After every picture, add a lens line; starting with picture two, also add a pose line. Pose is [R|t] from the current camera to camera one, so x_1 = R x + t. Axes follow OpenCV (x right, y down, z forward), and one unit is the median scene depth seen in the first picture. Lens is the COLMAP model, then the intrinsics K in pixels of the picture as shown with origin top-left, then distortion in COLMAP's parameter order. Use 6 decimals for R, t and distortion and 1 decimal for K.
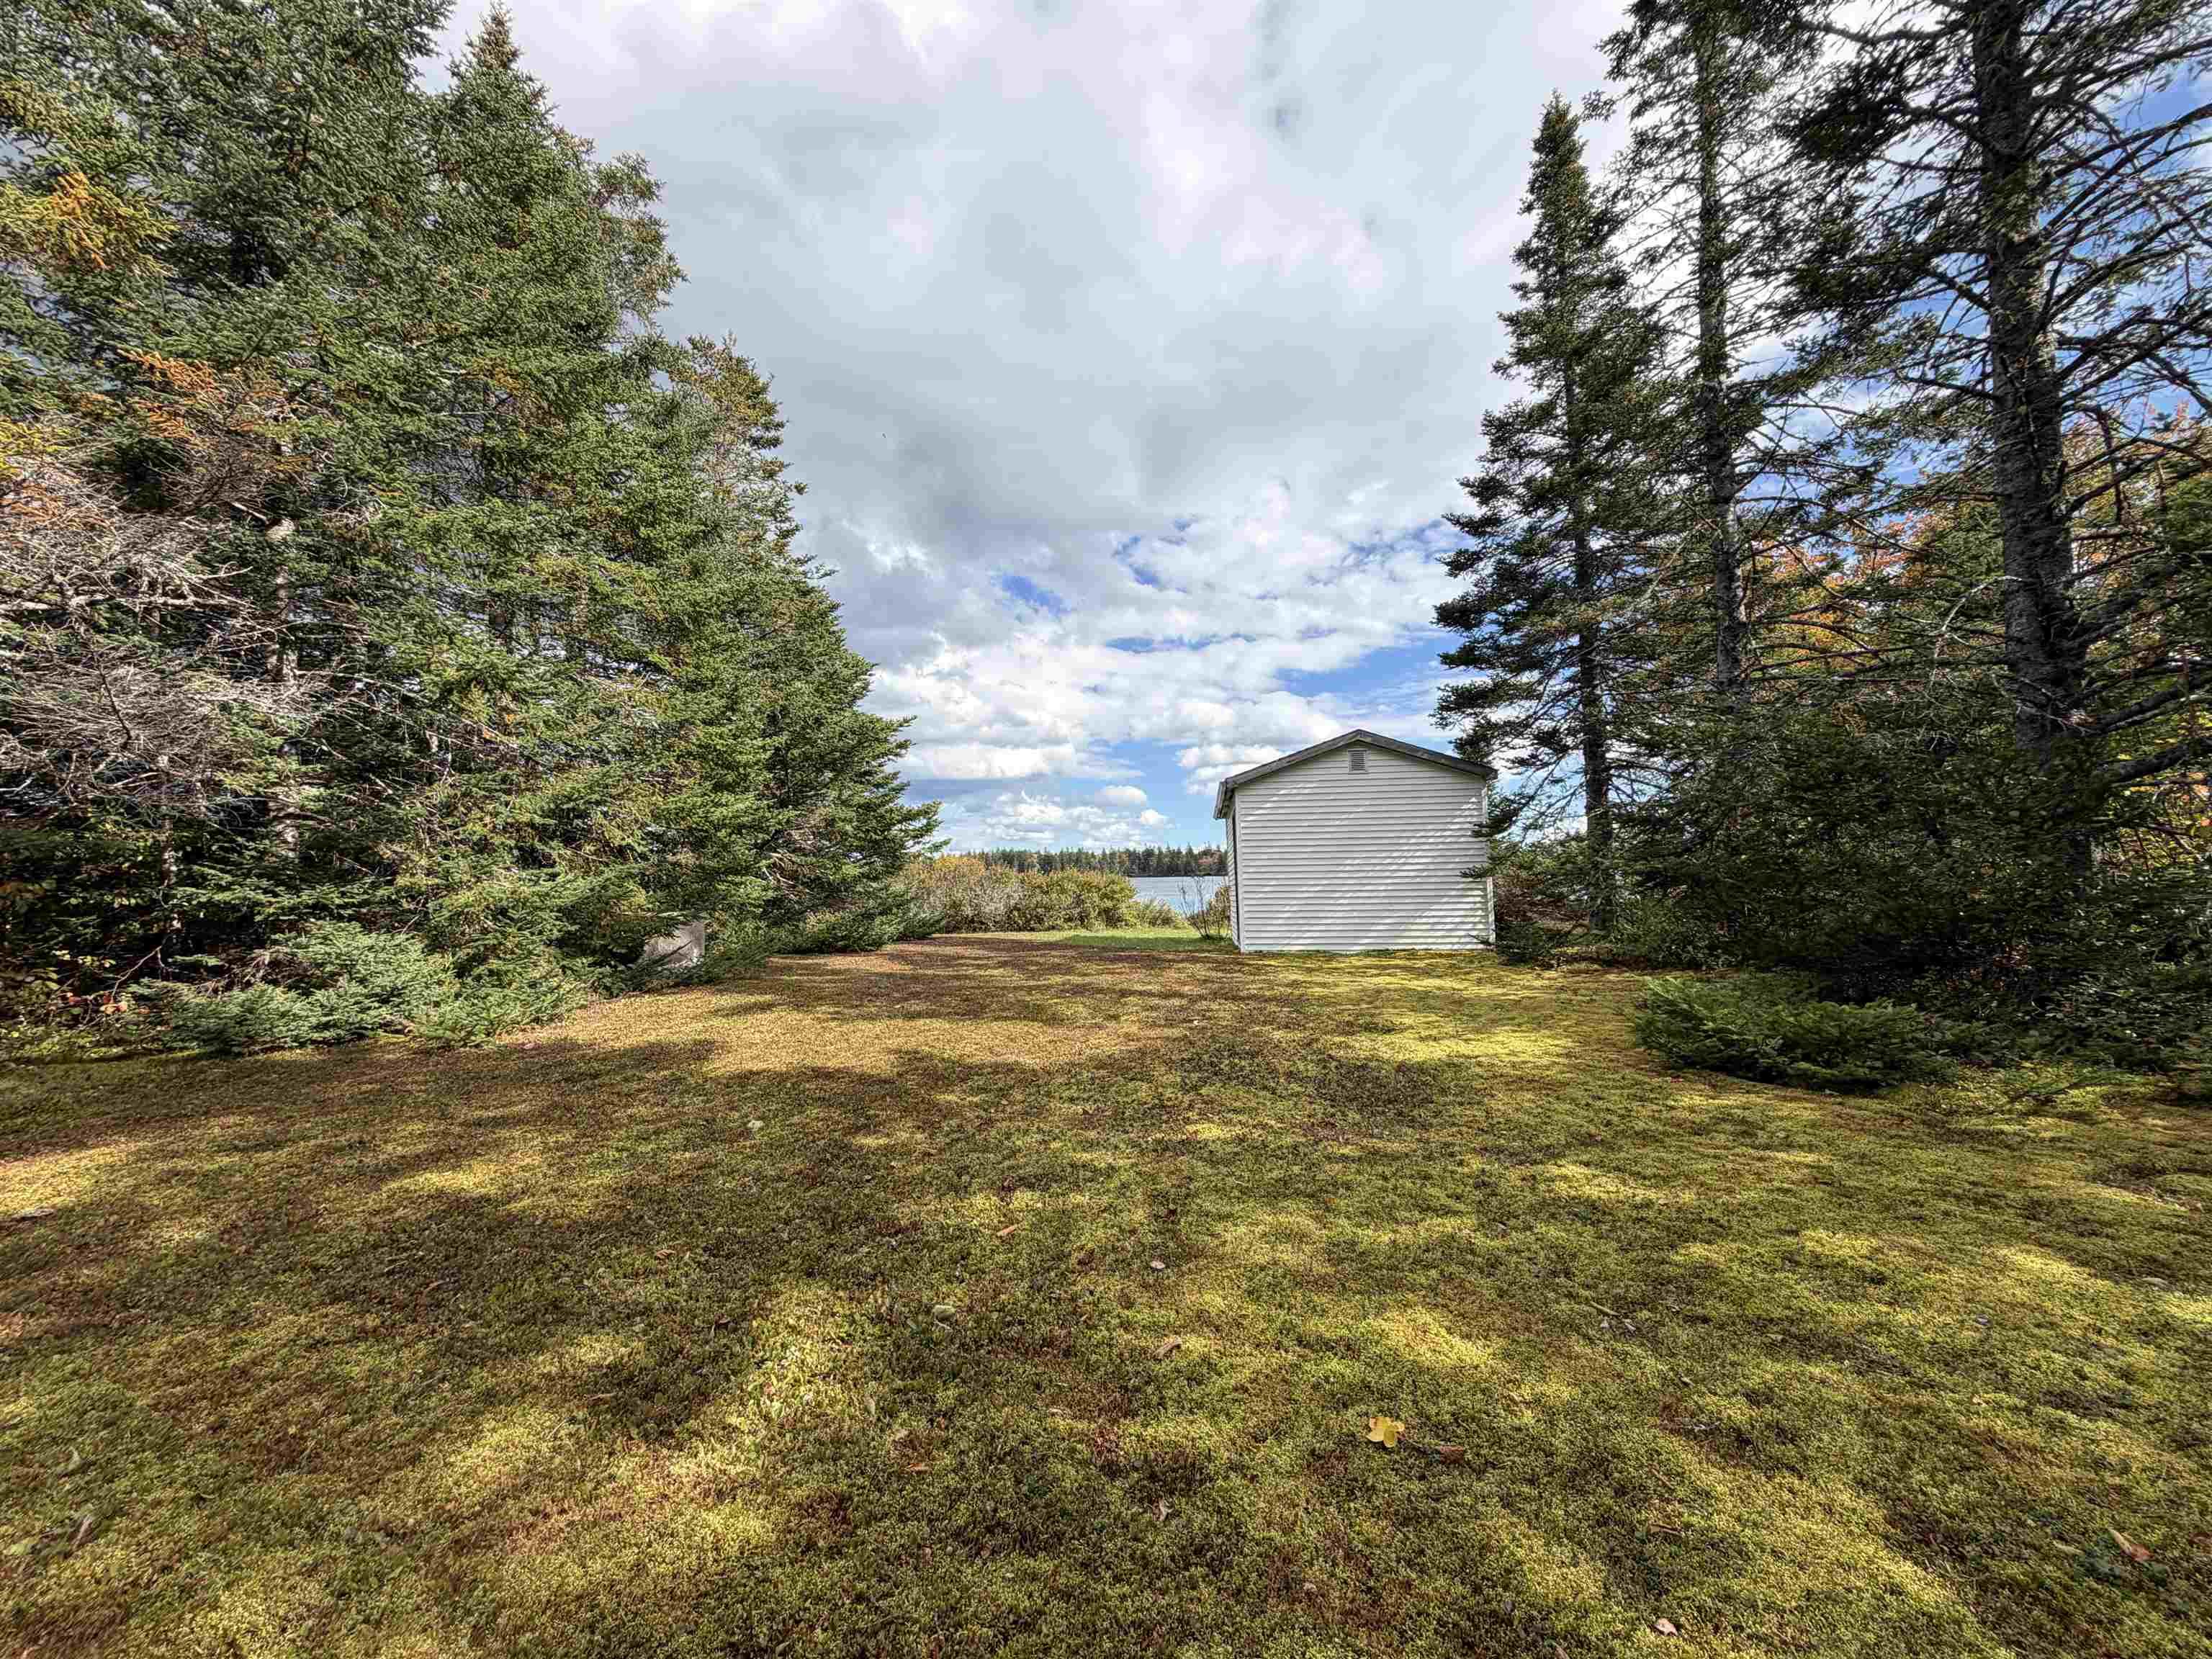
lens RADIAL K [[881.7, 0, 1106.8], [0, 881.7, 834.2], [0, 0, 1]] dist [-0.000127, -0.000004]
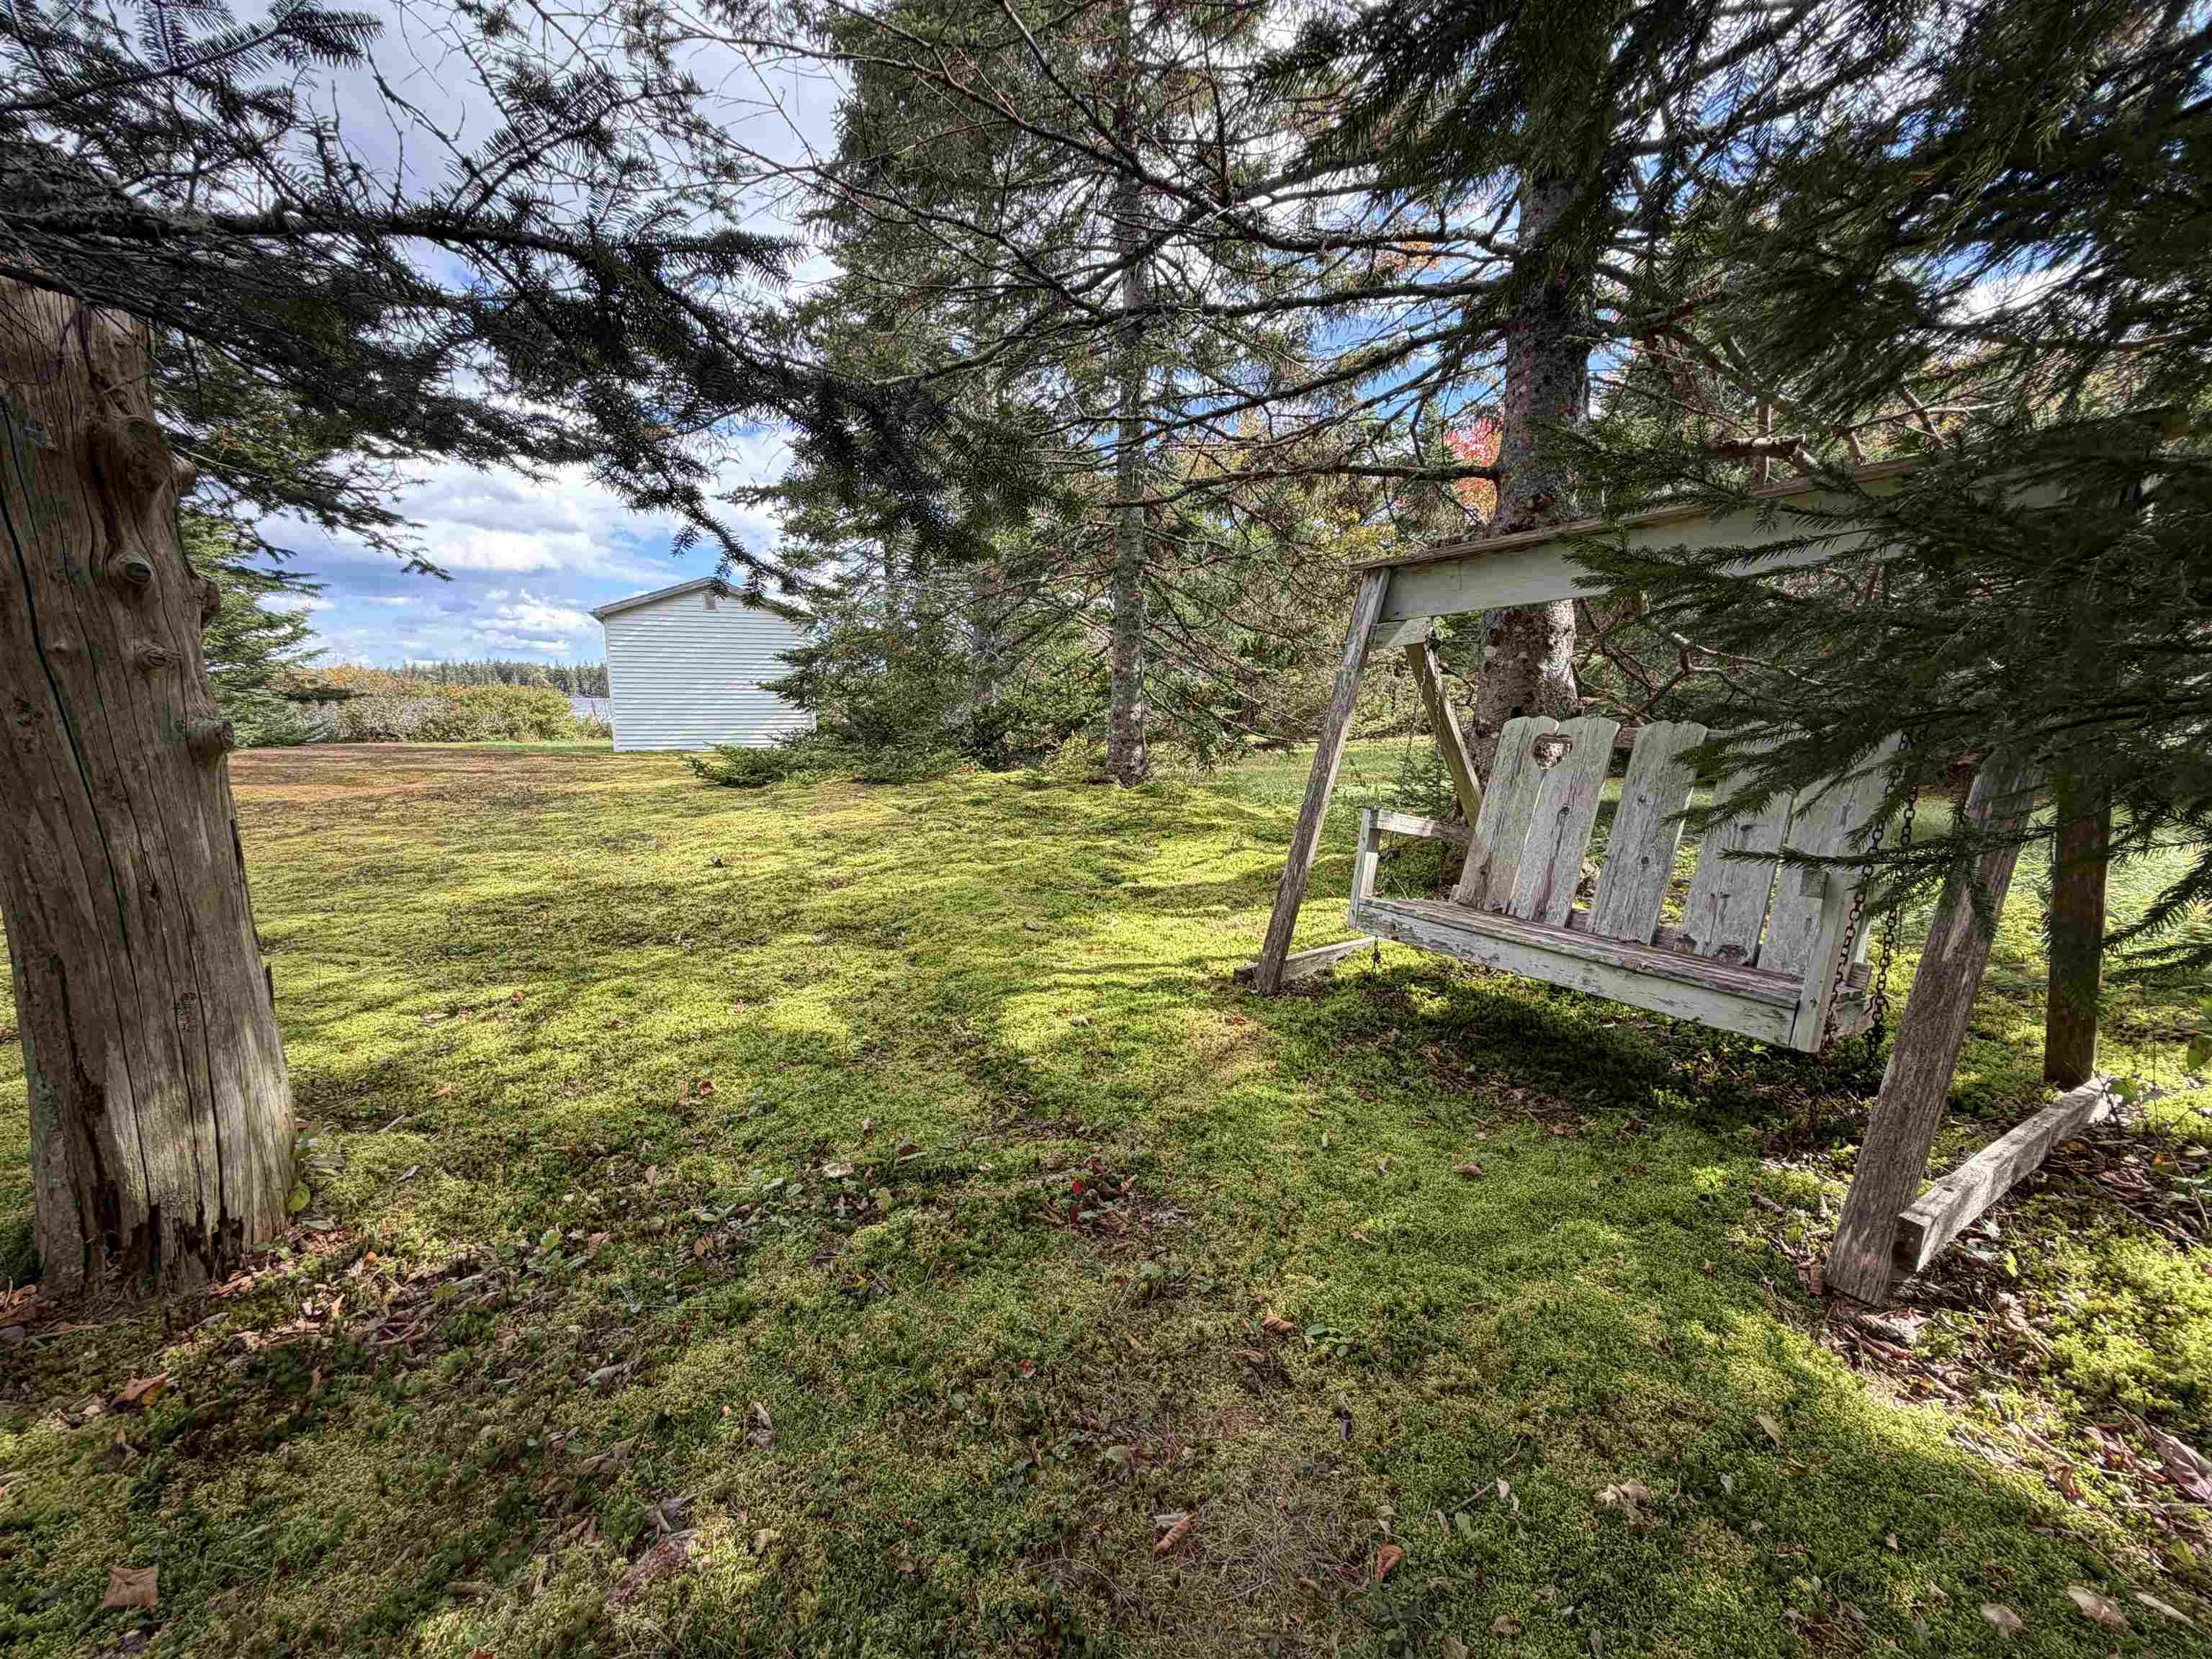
lens RADIAL K [[881.7, 0, 1106.0], [0, 881.7, 834.4], [0, 0, 1]] dist [-0.000127, -0.000004]
pose [[0.888098, -0.050333, 0.456891, 0.123923], [-0.040470, 0.981564, 0.186800, -0.008557], [-0.457870, -0.184387, 0.869688, -0.280659]]
